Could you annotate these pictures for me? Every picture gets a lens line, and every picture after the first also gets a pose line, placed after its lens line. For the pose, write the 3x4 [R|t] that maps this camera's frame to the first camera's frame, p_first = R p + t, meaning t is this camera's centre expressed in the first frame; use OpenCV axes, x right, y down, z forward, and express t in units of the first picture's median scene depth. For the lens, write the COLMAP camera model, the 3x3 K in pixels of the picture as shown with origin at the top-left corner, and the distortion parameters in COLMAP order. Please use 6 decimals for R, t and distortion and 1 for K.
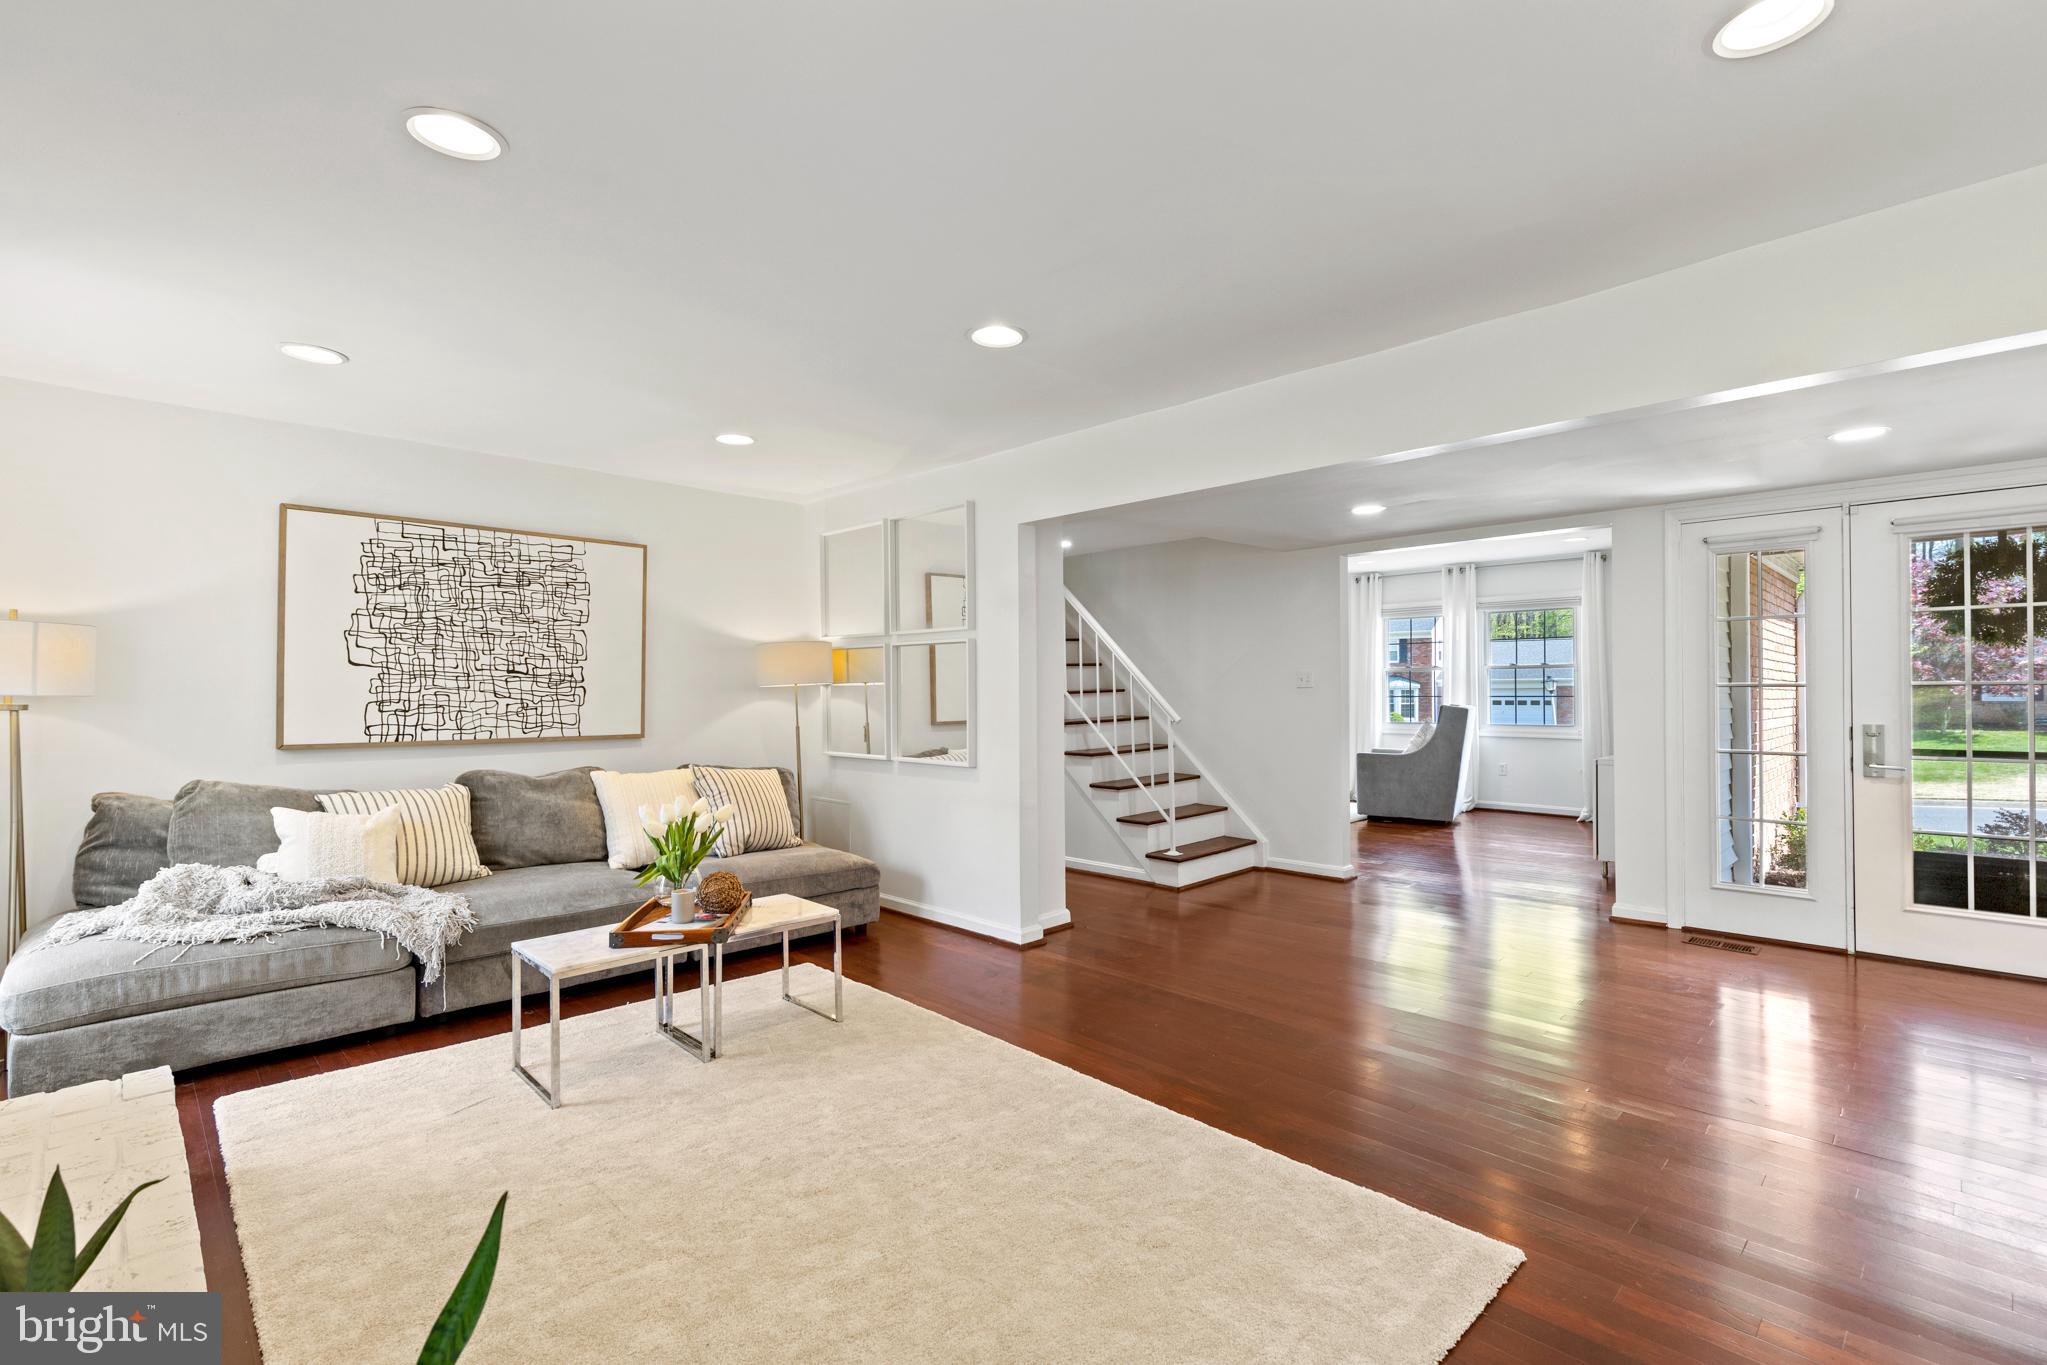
lens RADIAL K [[924.0, 0, 1026.9], [0, 924.0, 684.2], [0, 0, 1]] dist [0.001468, 0.000263]
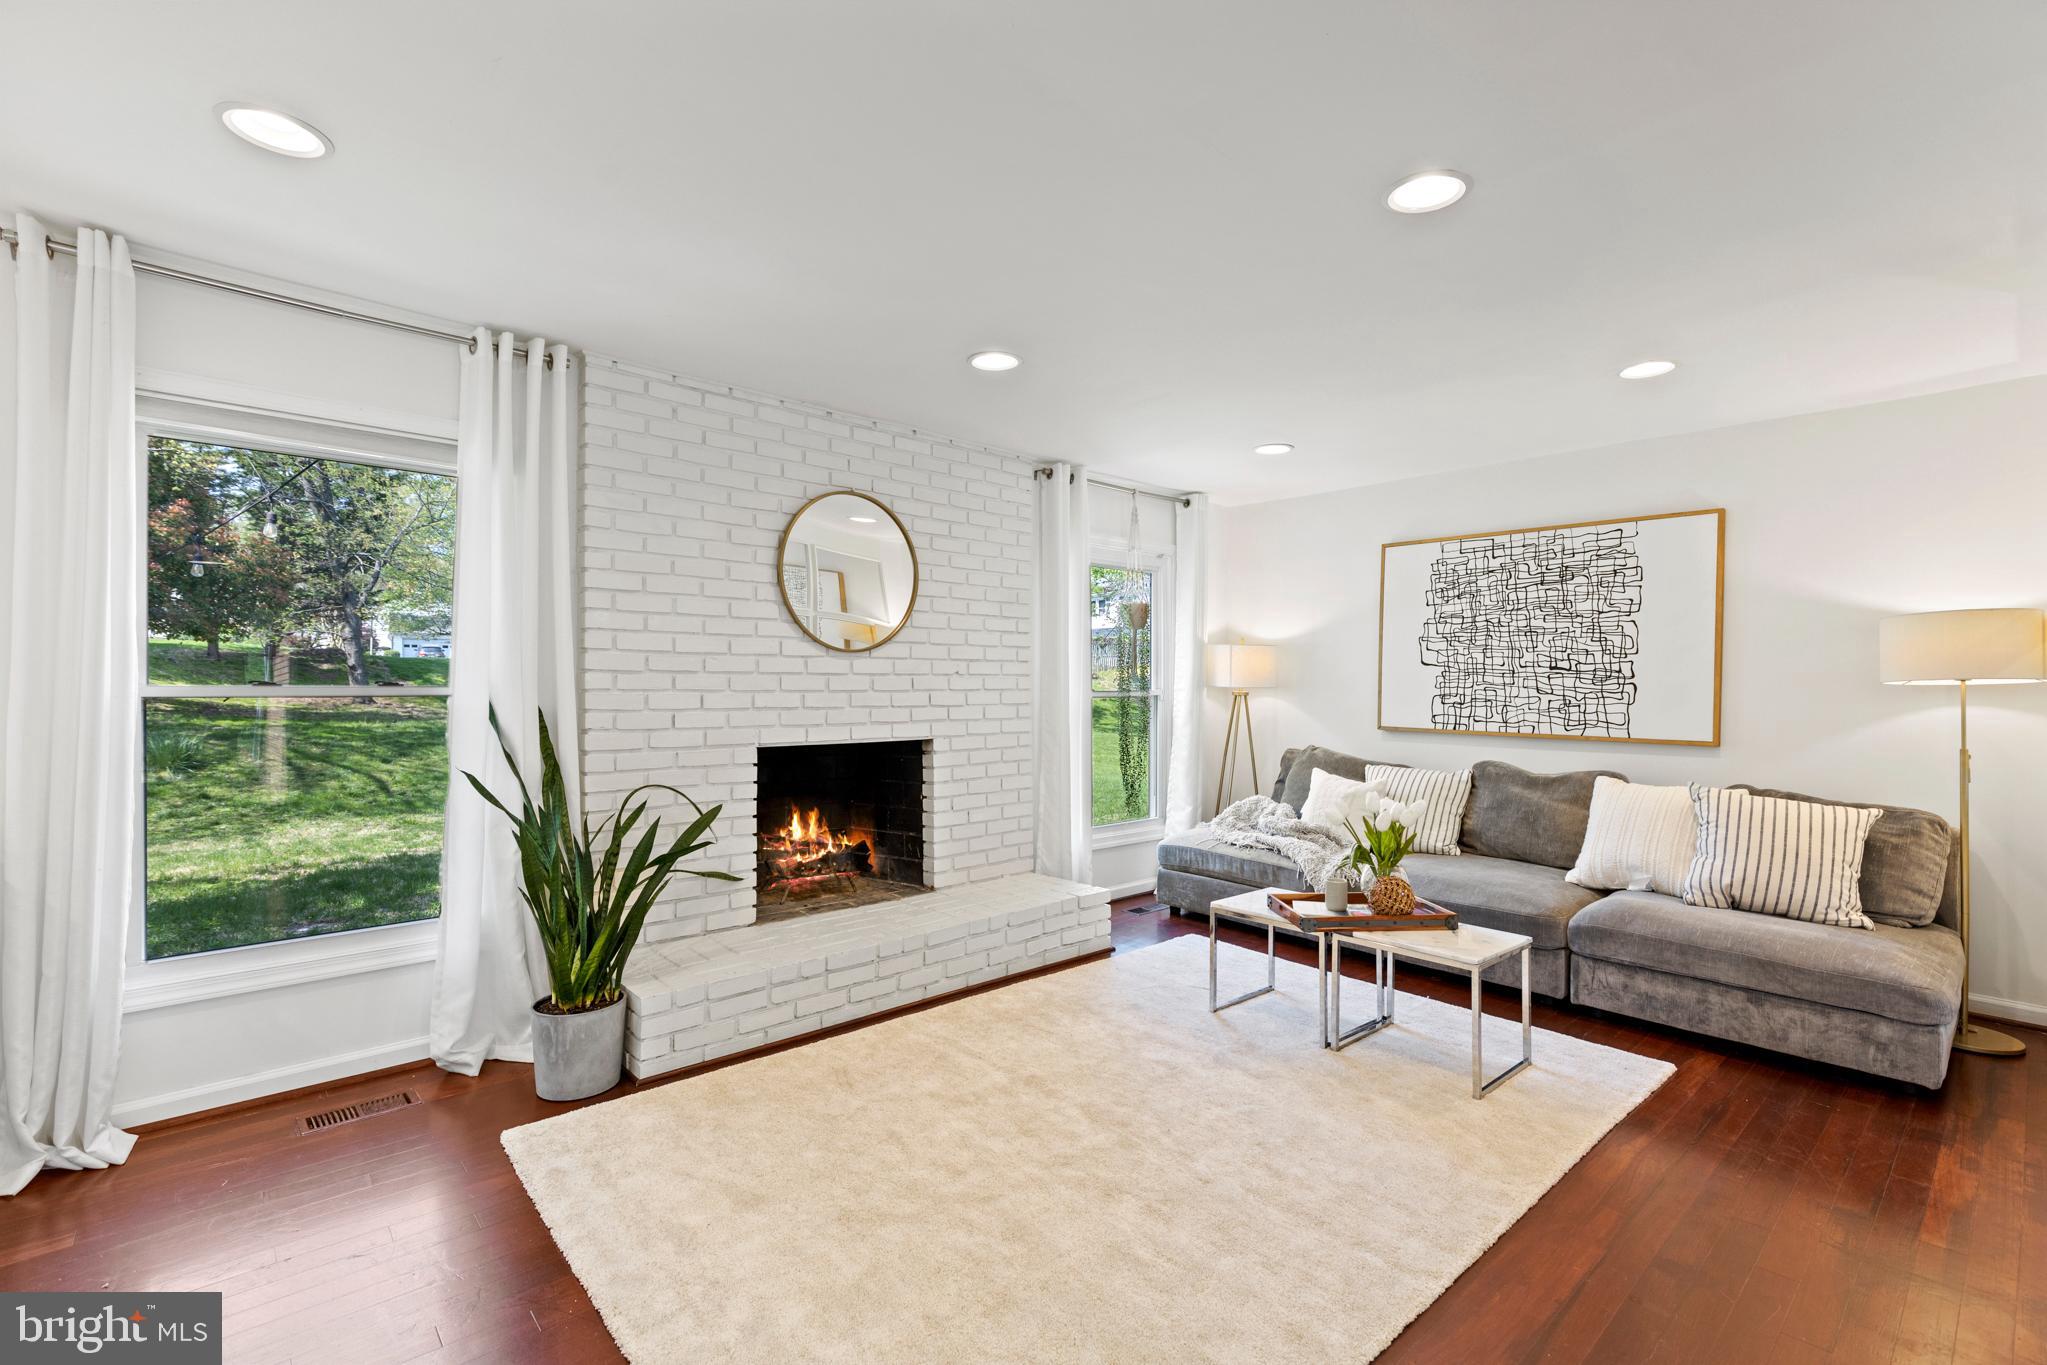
lens RADIAL K [[897.1, 0, 1022.7], [0, 897.1, 679.6], [0, 0, 1]] dist [0.001039, 0.000132]
pose [[-0.035770, -0.002107, -0.999358, 0.442760], [-0.001483, 0.999997, -0.002055, 0.001752], [0.999359, 0.001409, -0.035773, 0.470009]]
